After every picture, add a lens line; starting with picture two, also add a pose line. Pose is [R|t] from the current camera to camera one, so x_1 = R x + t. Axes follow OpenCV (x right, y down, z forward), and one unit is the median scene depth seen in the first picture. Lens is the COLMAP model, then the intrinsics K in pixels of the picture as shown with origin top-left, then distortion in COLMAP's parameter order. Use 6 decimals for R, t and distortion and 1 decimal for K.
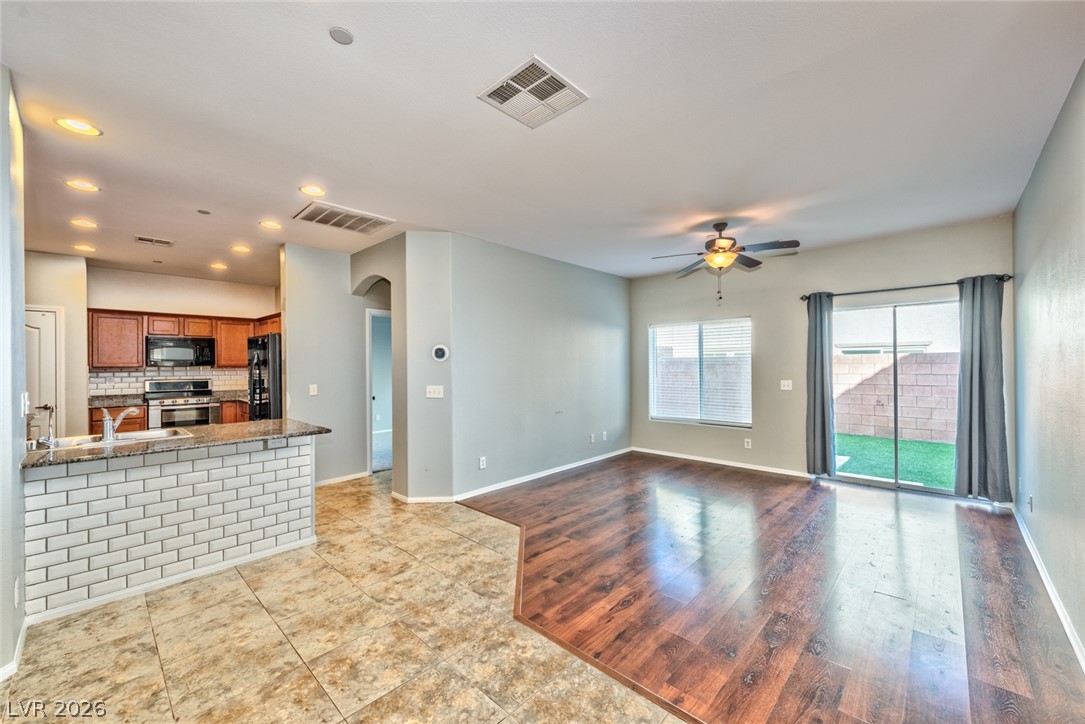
lens RADIAL K [[425.2, 0, 539.1], [0, 425.2, 363.3], [0, 0, 1]] dist [0.000021, -0.000187]
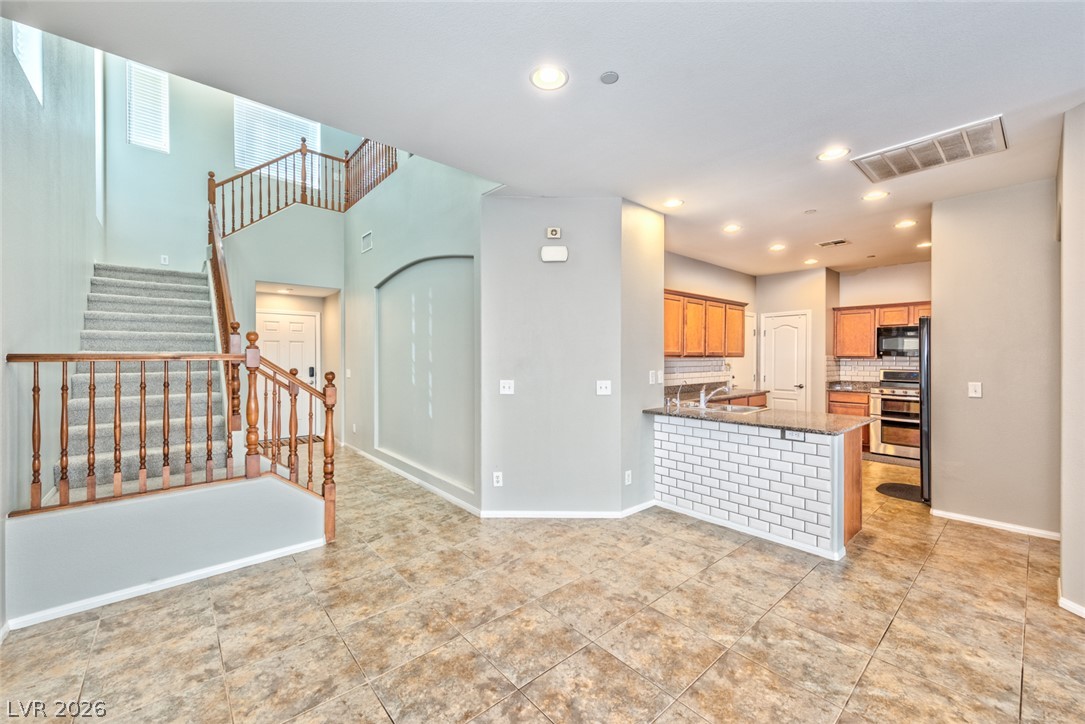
lens RADIAL K [[425.2, 0, 538.8], [0, 425.2, 358.4], [0, 0, 1]] dist [0.000021, -0.000187]
pose [[-0.106731, 0.010757, -0.994230, 0.412887], [0.002261, 0.999942, 0.010576, -0.000364], [0.994285, -0.001119, -0.106749, 0.517036]]
